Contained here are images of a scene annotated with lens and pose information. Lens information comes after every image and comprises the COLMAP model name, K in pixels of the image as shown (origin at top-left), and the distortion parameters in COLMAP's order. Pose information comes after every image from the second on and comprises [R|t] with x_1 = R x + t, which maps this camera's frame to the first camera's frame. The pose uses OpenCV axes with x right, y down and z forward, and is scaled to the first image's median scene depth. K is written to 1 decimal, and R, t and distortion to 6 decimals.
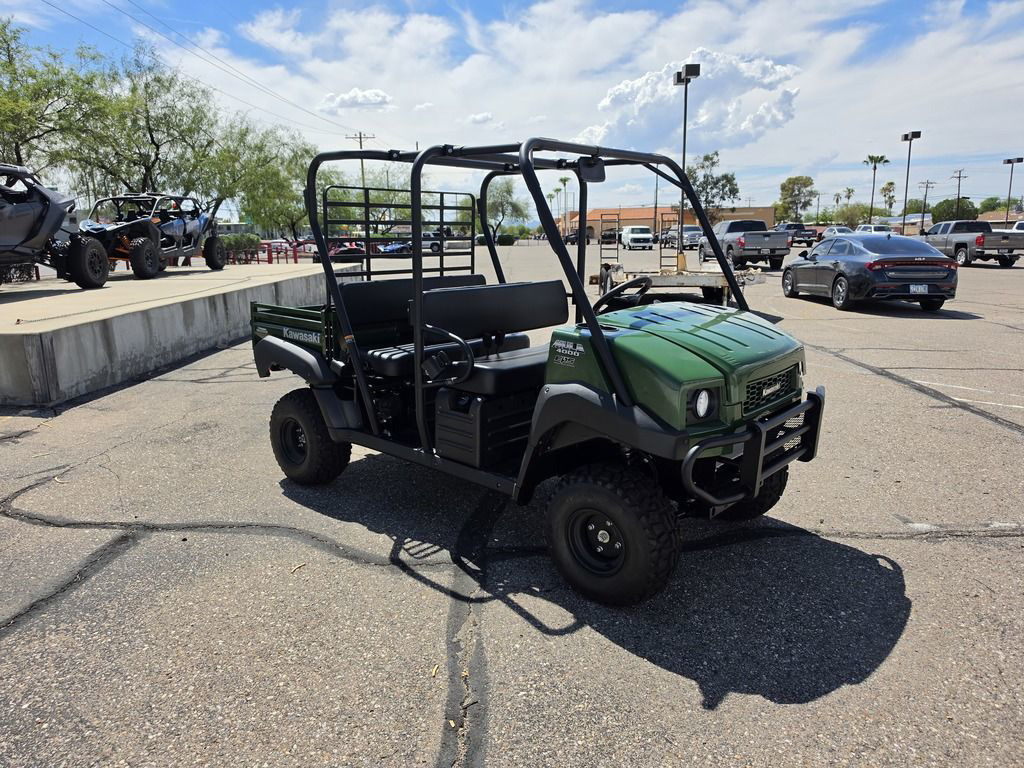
lens RADIAL K [[719.7, 0, 504.3], [0, 719.7, 382.4], [0, 0, 1]] dist [0.066829, -0.001701]
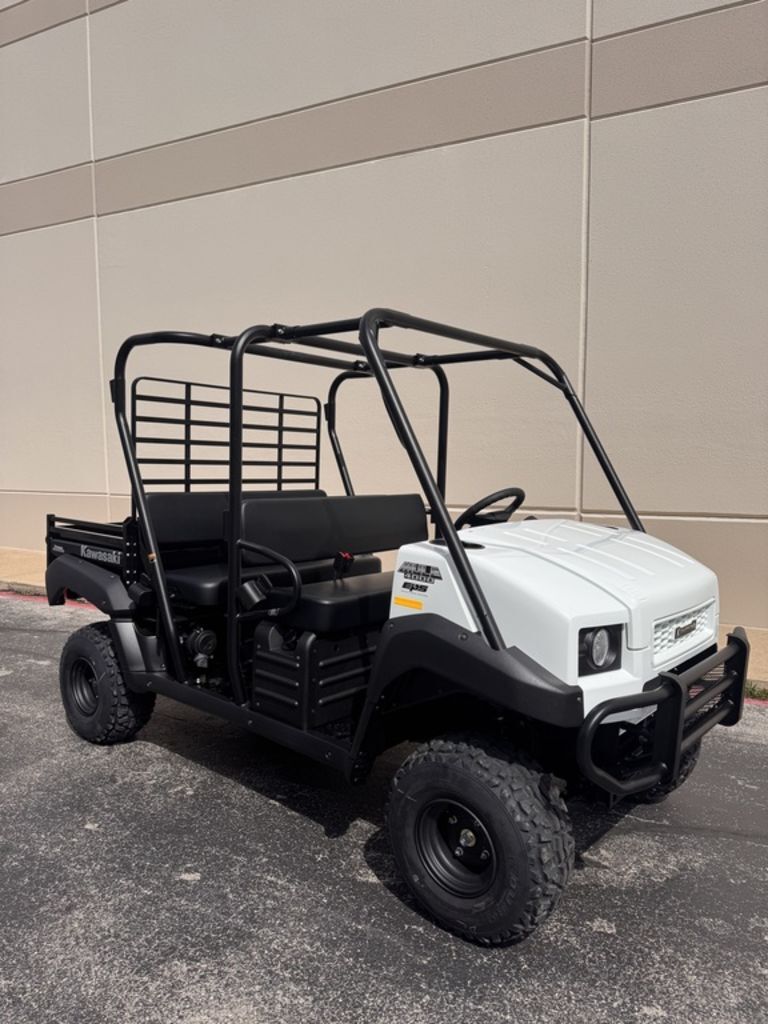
lens RADIAL K [[719.7, 0, 384.0], [0, 719.7, 512.0], [0, 0, 1]] dist [0.066829, -0.001701]
pose [[0.999742, 0.016933, 0.015150, 0.030908], [-0.014538, 0.989153, -0.146165, 0.003347], [-0.017461, 0.145907, 0.989144, 0.196410]]
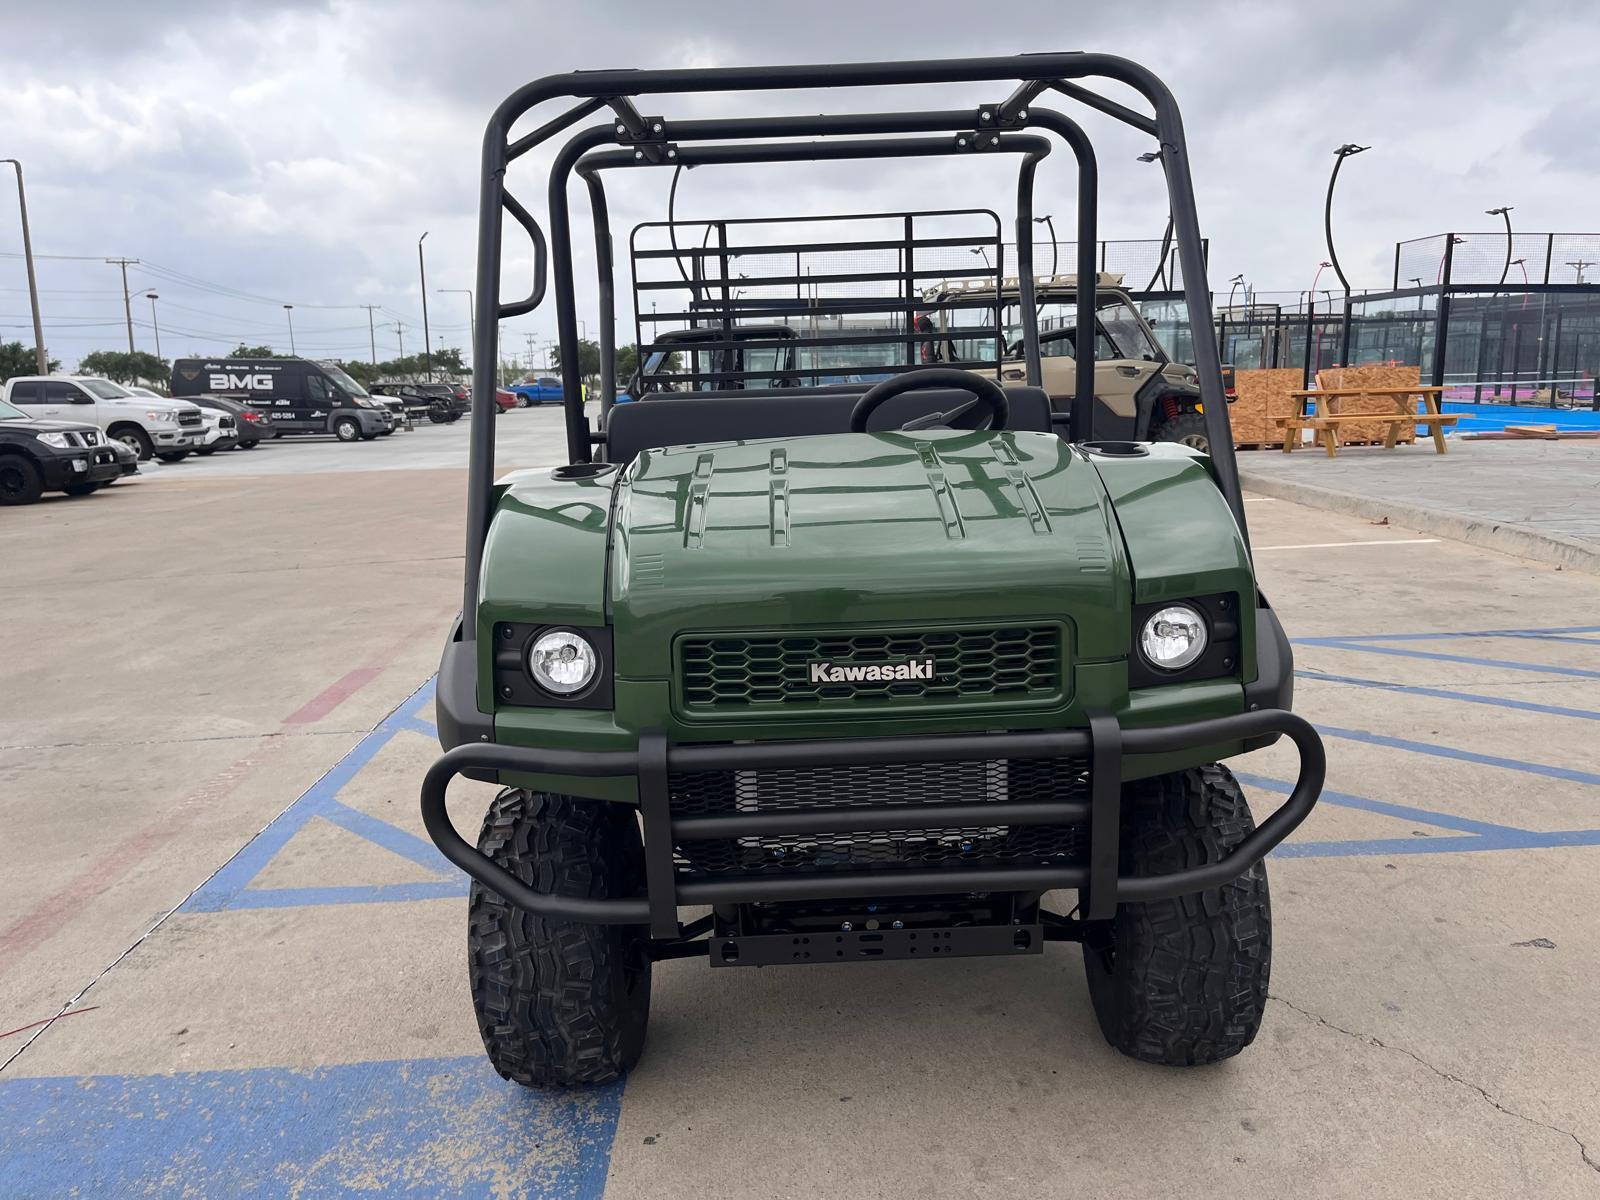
lens RADIAL K [[1231.8, 0, 791.9], [0, 1231.8, 596.5], [0, 0, 1]] dist [0.064220, -0.084122]
pose [[0.658649, 0.114865, -0.743631, 0.666211], [-0.116726, 0.991913, 0.049830, -0.042105], [0.743341, 0.053981, 0.666731, 0.479167]]
